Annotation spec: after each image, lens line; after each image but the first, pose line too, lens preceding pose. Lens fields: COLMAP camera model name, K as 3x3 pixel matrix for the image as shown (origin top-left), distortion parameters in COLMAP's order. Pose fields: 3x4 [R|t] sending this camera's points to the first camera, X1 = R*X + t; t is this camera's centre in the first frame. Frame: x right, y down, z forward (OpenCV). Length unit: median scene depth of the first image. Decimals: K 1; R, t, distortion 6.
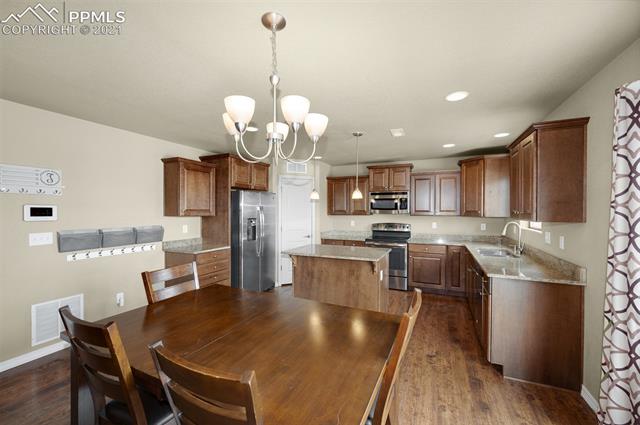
lens RADIAL K [[257.2, 0, 319.9], [0, 257.2, 211.8], [0, 0, 1]] dist [-0.002704, -0.001013]
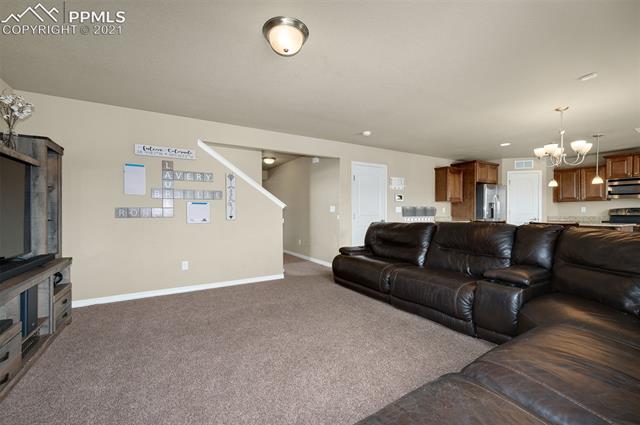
lens RADIAL K [[257.2, 0, 322.8], [0, 257.2, 211.6], [0, 0, 1]] dist [-0.002704, -0.001013]
pose [[0.814987, -0.001565, -0.579477, -0.193769], [0.000376, 0.999998, -0.002172, 0.075256], [0.579479, 0.001552, 0.814986, -0.714060]]
